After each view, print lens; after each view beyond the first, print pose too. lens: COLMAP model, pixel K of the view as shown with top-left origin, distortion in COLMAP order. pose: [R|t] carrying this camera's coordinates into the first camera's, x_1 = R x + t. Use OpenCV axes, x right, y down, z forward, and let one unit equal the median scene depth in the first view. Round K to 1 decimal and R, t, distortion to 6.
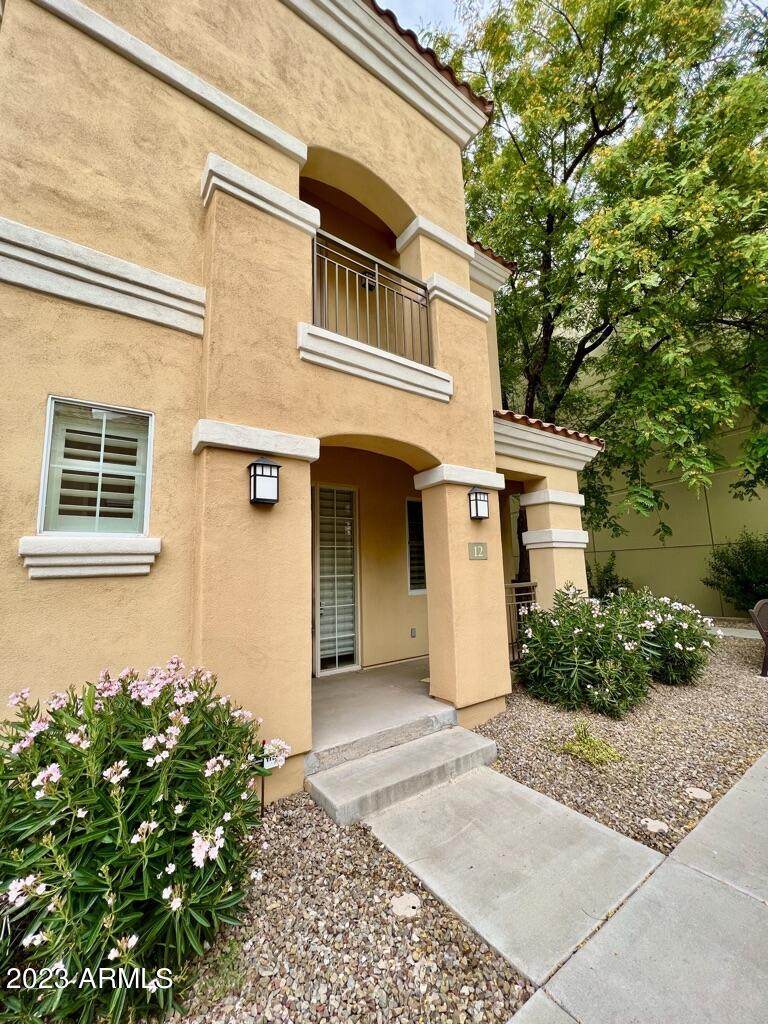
lens RADIAL K [[407.7, 0, 383.1], [0, 407.7, 513.4], [0, 0, 1]] dist [-0.001062, -0.000003]
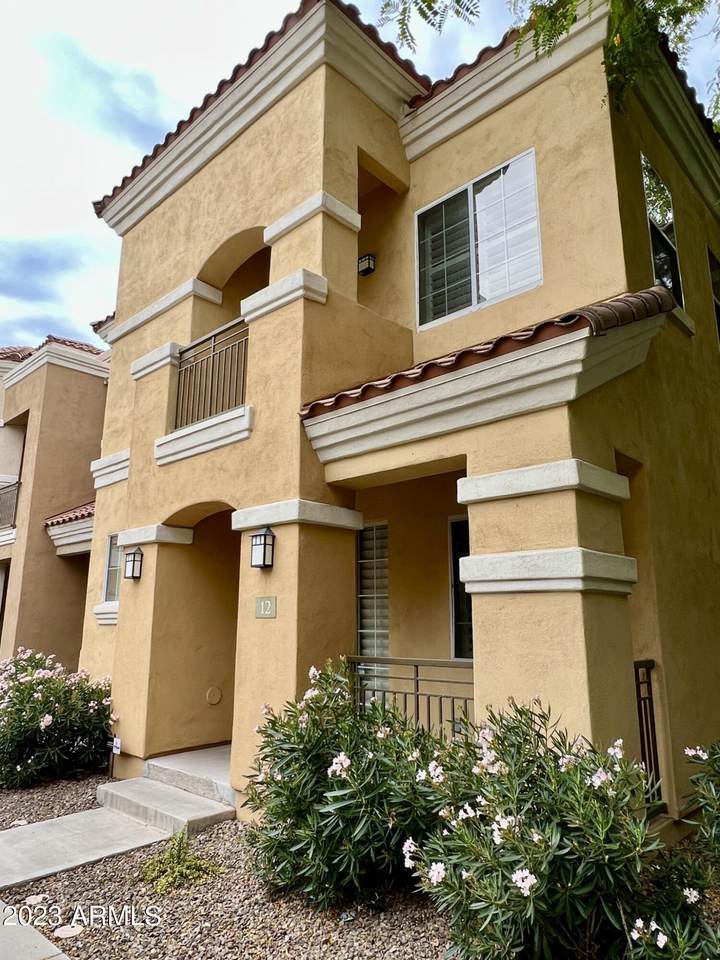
lens RADIAL K [[630.4, 0, 359.9], [0, 630.4, 478.1], [0, 0, 1]] dist [0.003148, 0.000417]
pose [[0.193709, -0.183093, -0.963823, 1.538761], [0.132558, 0.978306, -0.159203, 0.066417], [0.972062, -0.096923, 0.213777, 0.948710]]
